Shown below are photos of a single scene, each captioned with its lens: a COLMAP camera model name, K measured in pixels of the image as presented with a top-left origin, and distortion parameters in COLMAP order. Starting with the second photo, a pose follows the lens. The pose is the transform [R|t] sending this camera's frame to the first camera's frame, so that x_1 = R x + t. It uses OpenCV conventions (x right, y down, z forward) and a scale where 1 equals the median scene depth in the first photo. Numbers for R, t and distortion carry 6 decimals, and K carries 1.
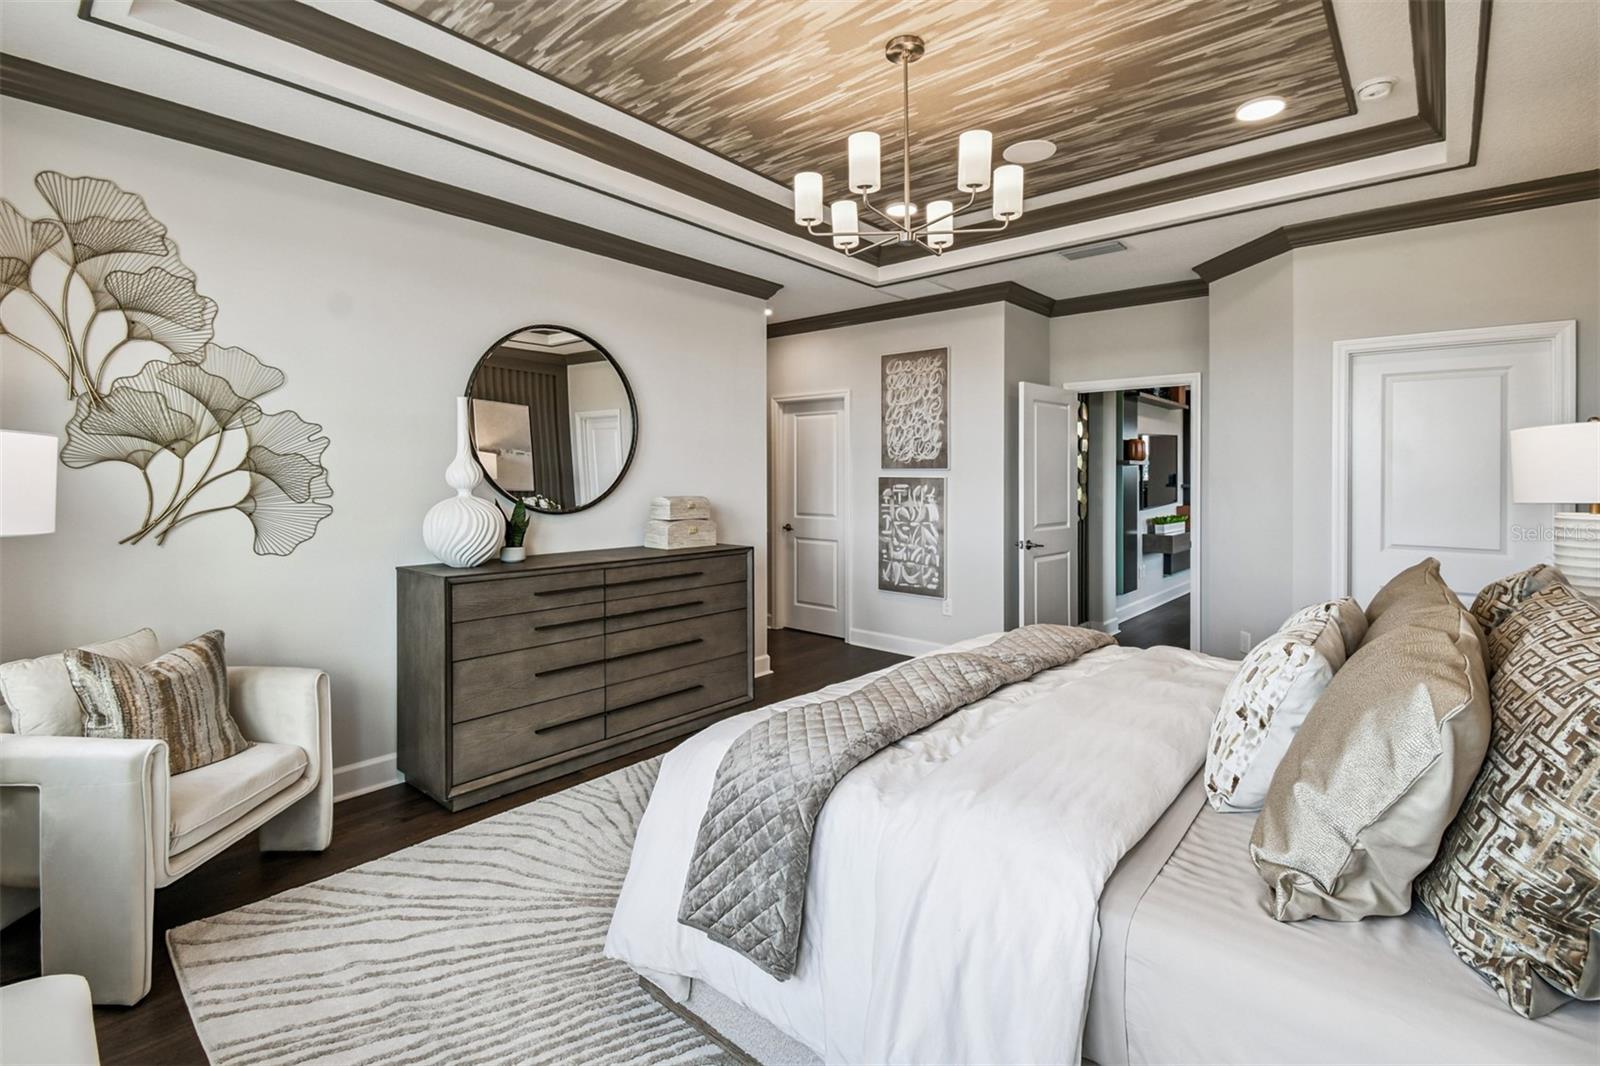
lens RADIAL K [[694.4, 0, 799.1], [0, 694.4, 455.0], [0, 0, 1]] dist [0.023500, 0.000097]
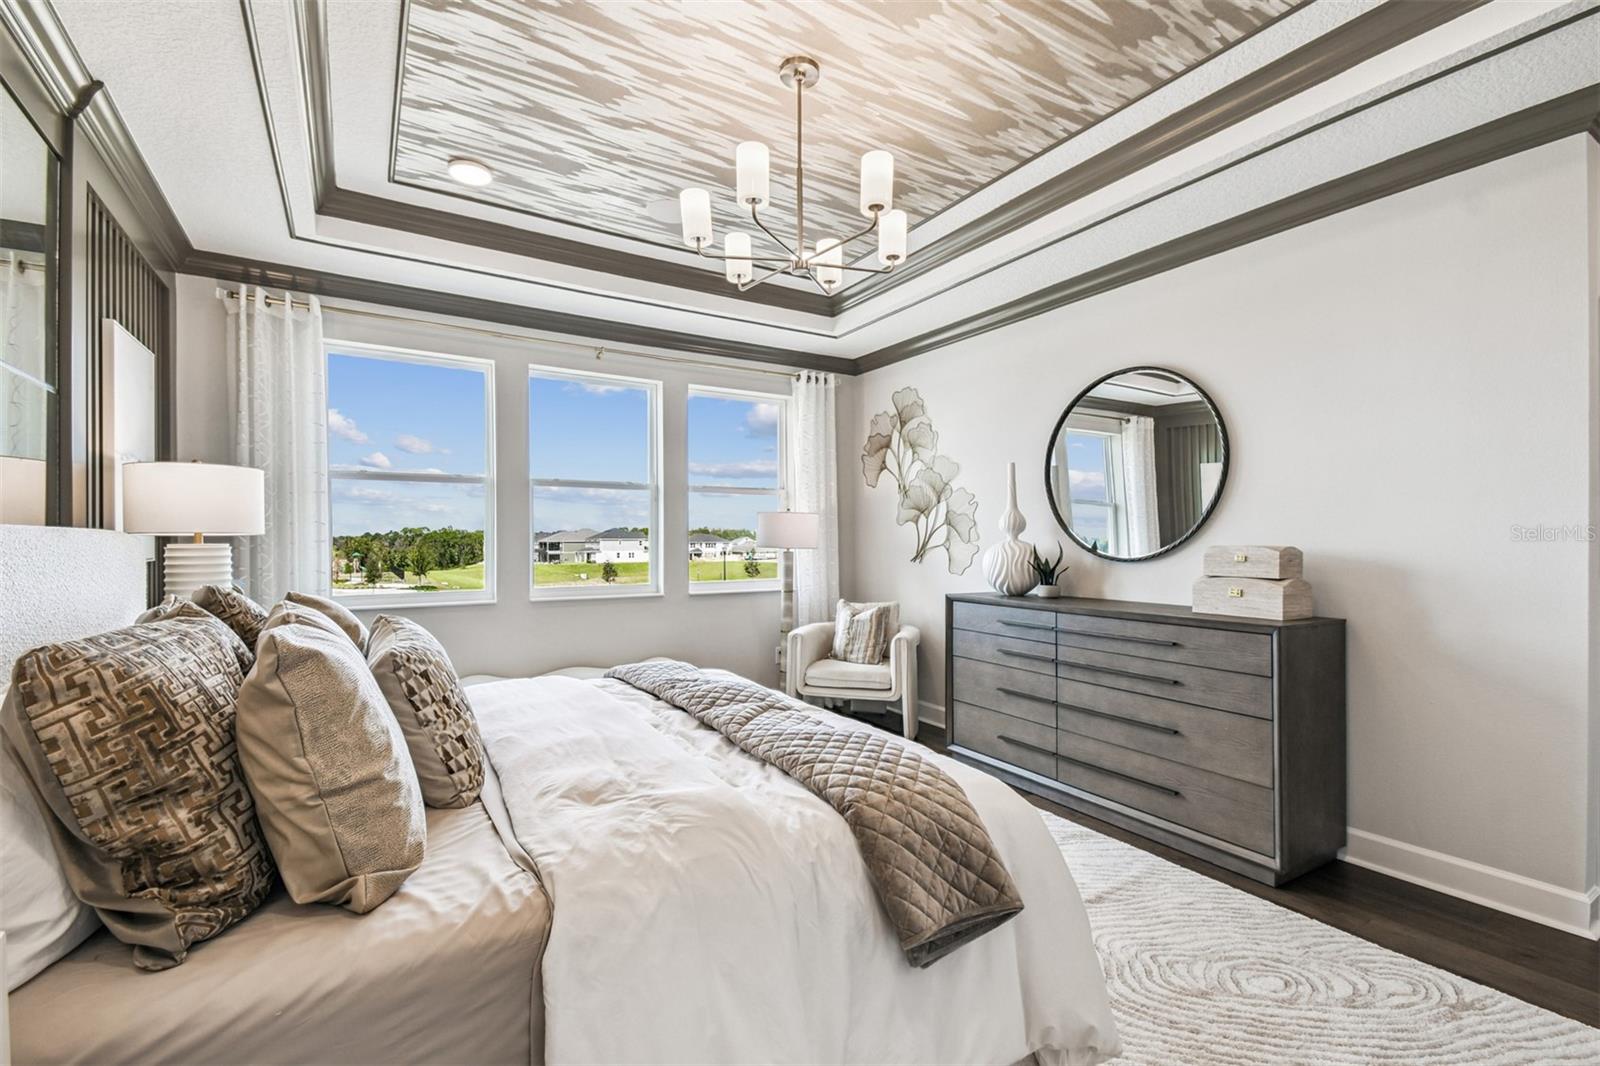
lens RADIAL K [[714.8, 0, 788.7], [0, 714.8, 533.2], [0, 0, 1]] dist [0.026664, -0.016660]
pose [[-0.309930, -0.021045, -0.950527, 1.016508], [0.025662, 0.999206, -0.030490, 0.087935], [0.950413, -0.033842, -0.309144, 1.180351]]
